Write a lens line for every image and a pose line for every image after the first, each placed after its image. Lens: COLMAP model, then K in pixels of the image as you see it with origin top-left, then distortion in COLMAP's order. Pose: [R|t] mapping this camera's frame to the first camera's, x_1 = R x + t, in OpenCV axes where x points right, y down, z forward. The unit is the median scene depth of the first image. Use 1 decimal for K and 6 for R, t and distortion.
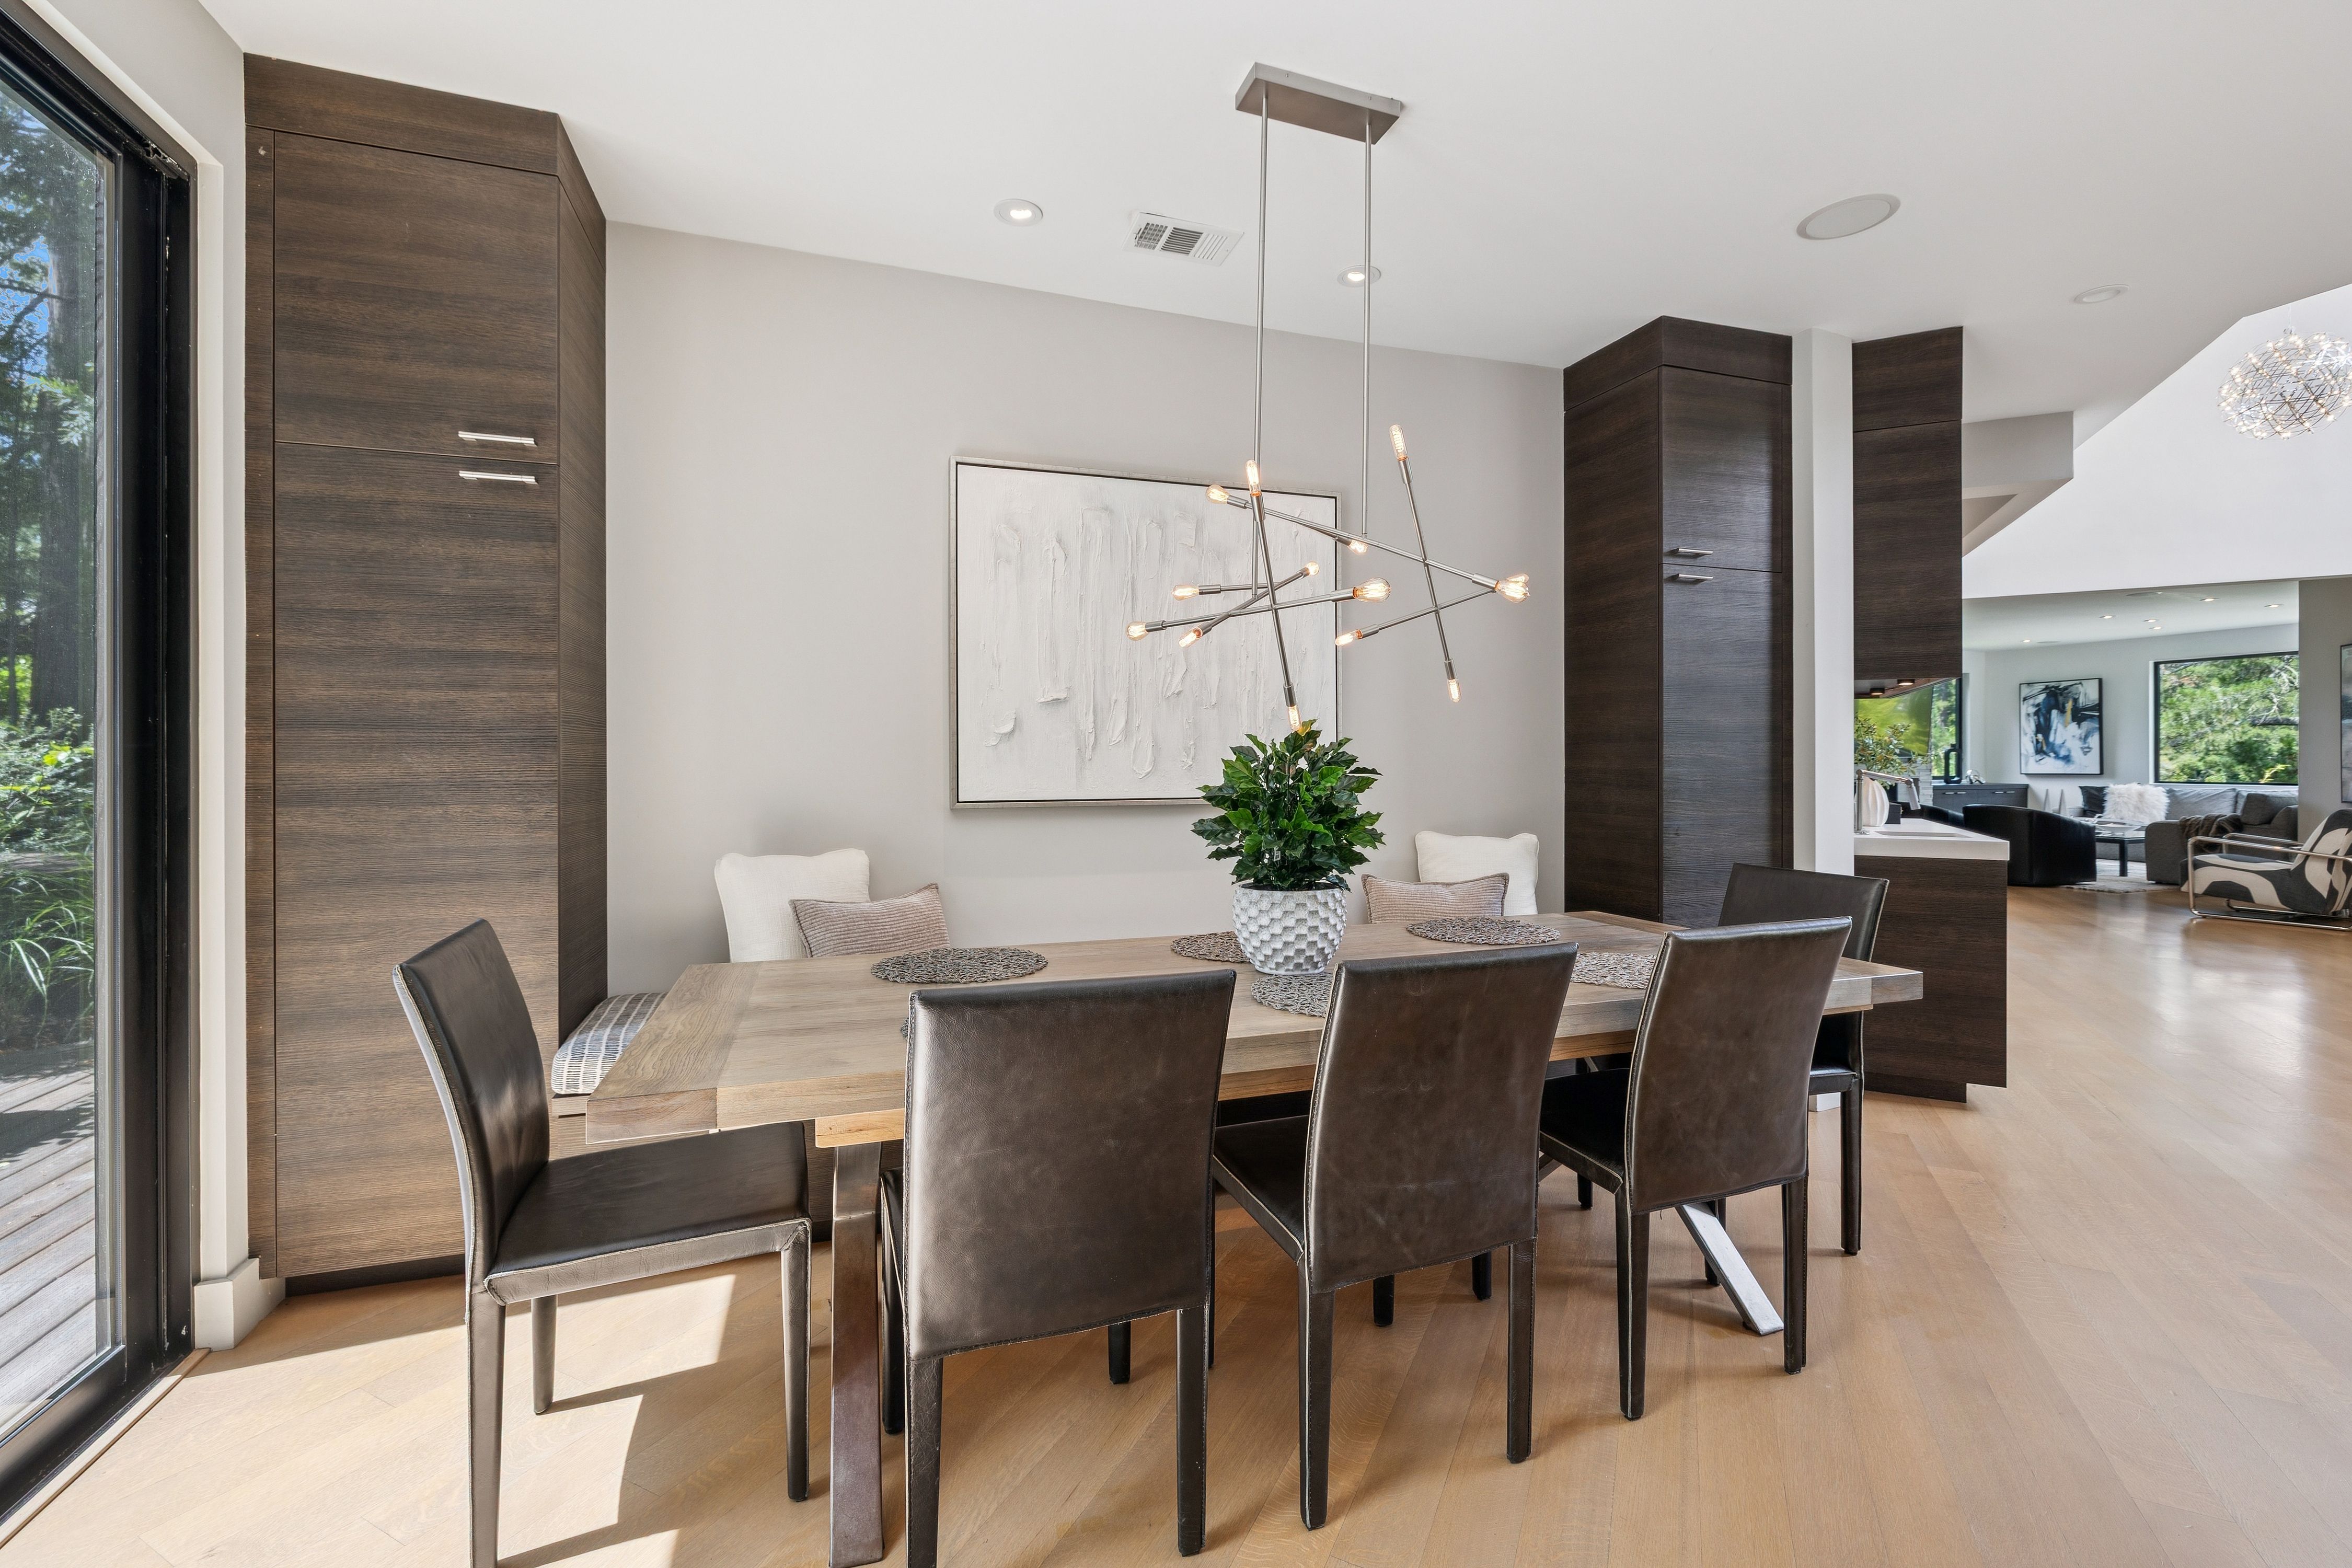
lens RADIAL K [[1009.0, 0, 1177.4], [0, 1009.0, 774.4], [0, 0, 1]] dist [0.011903, -0.000724]
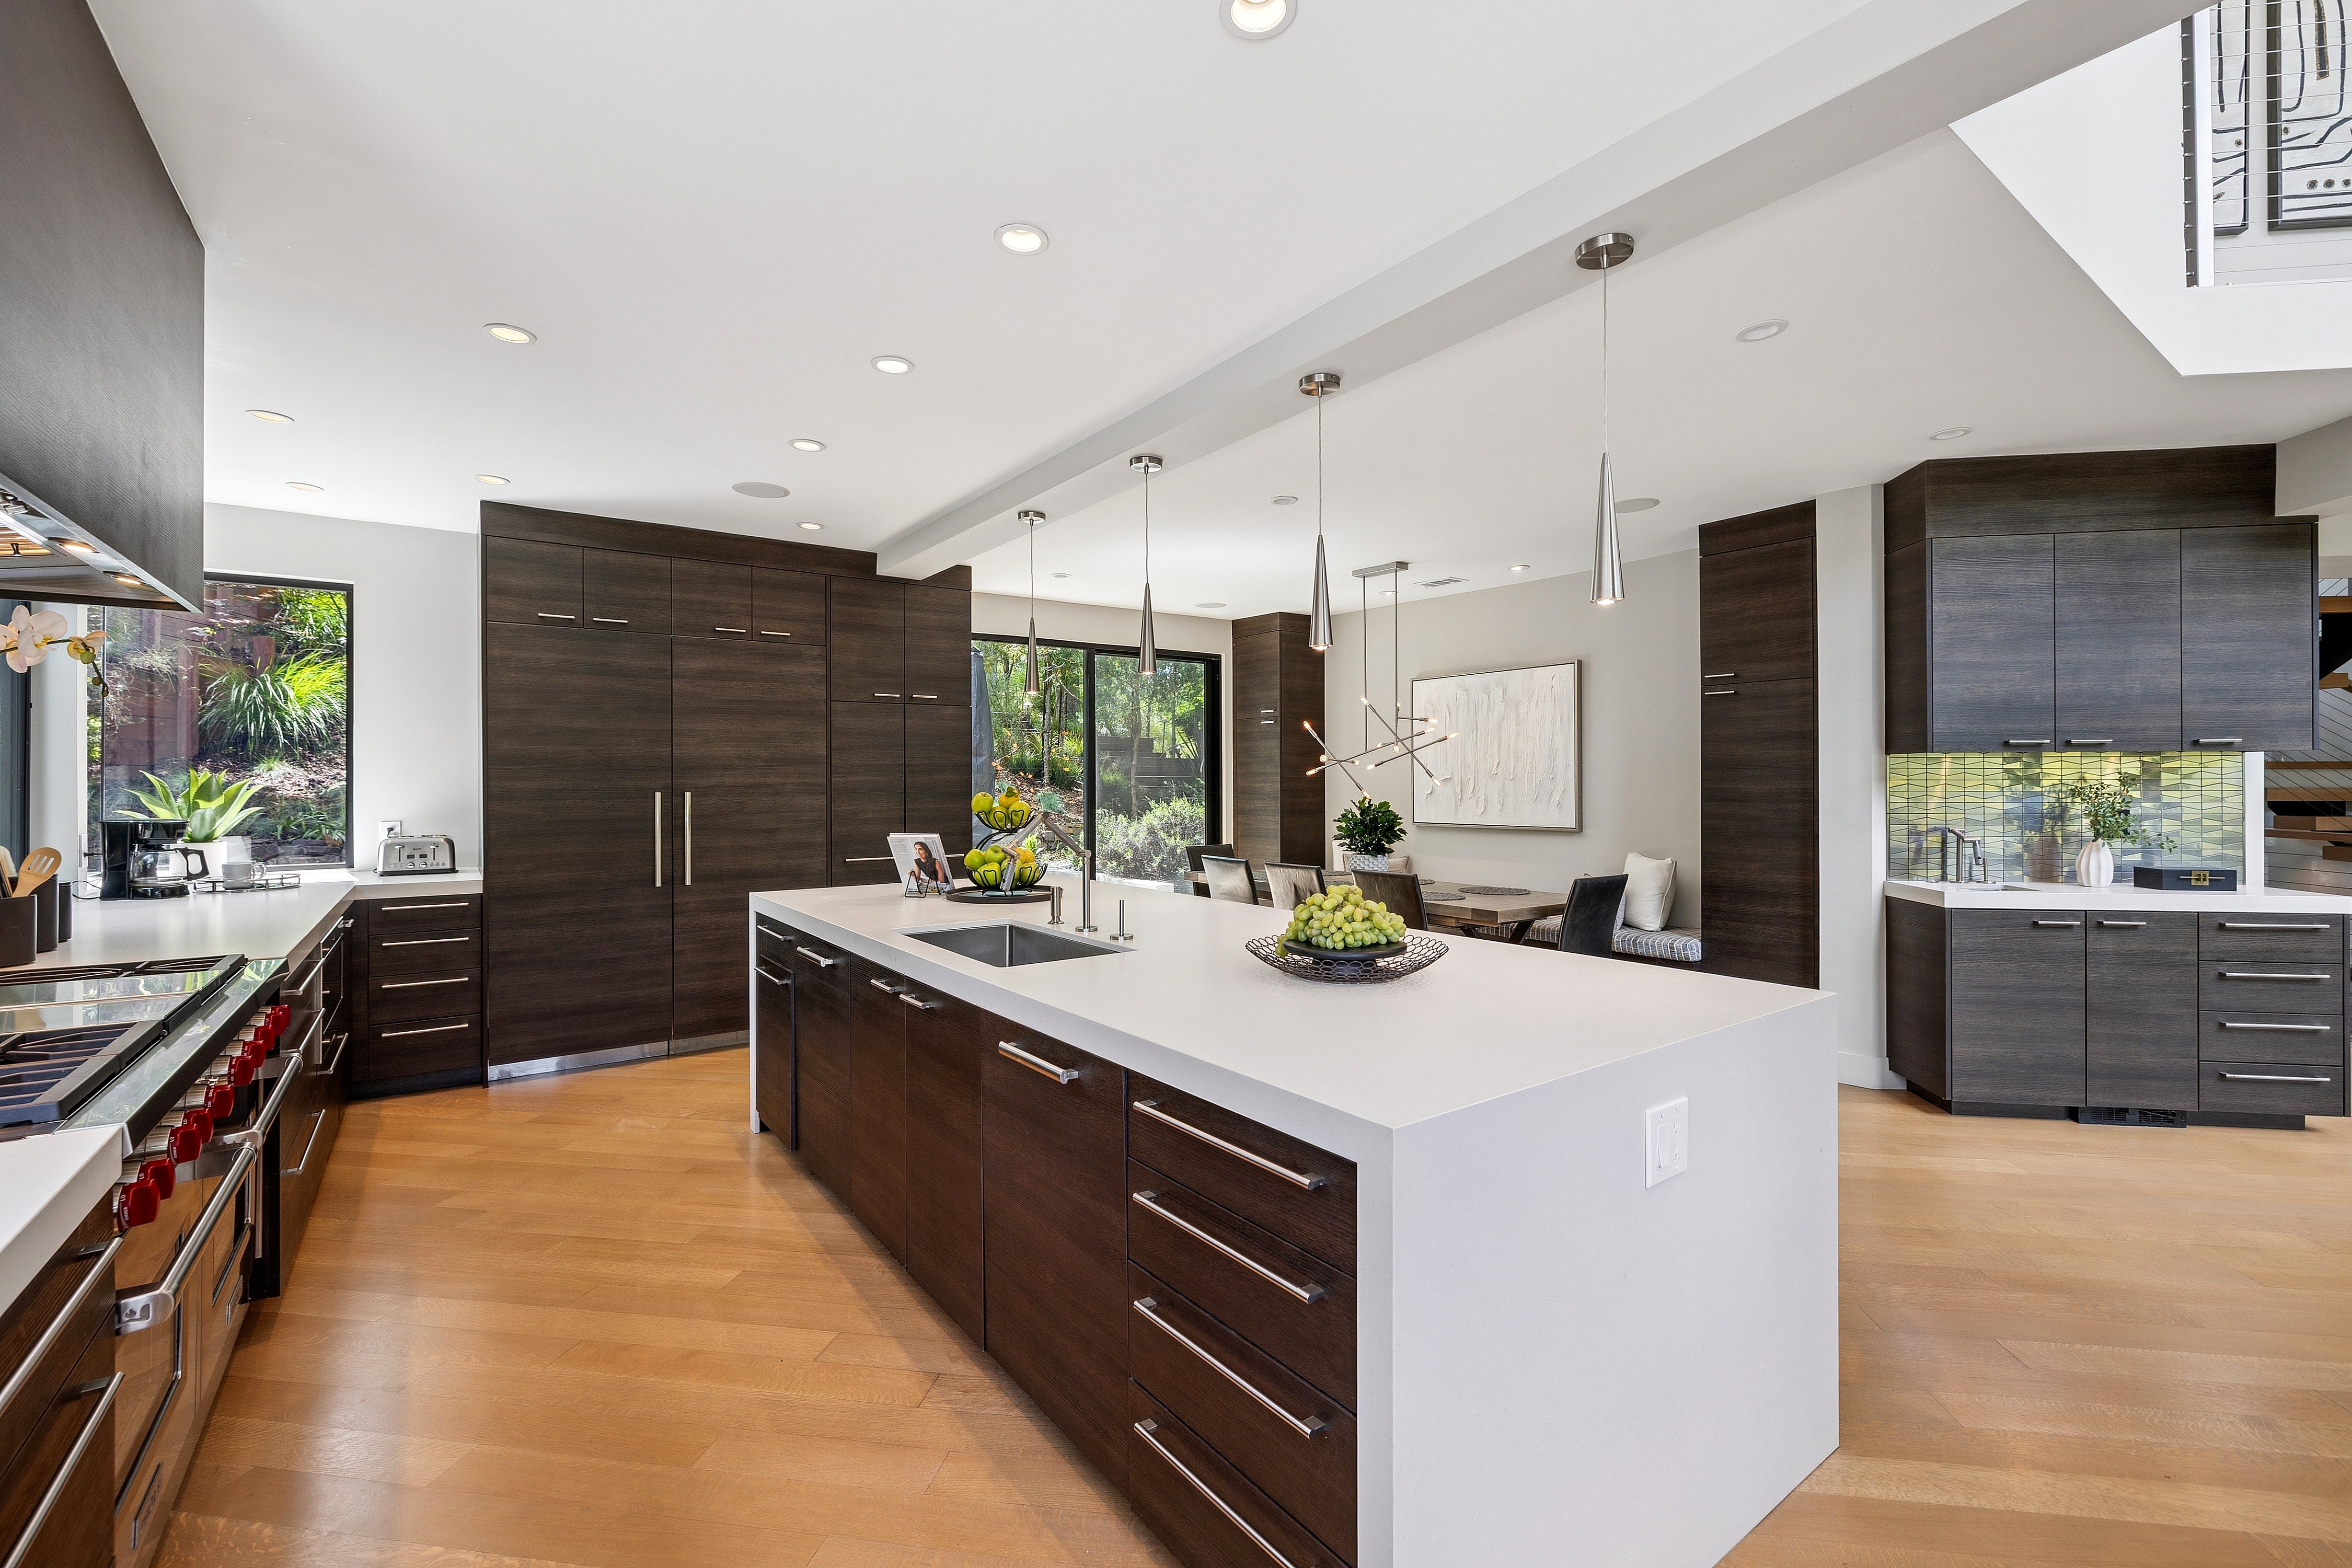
lens RADIAL K [[1009.0, 0, 1176.5], [0, 1009.0, 782.3], [0, 0, 1]] dist [0.011903, -0.000724]
pose [[0.305902, -0.000261, -0.952063, 1.678562], [-0.000352, 1.000000, -0.000388, -0.061215], [0.952063, 0.000454, 0.305902, -0.216412]]
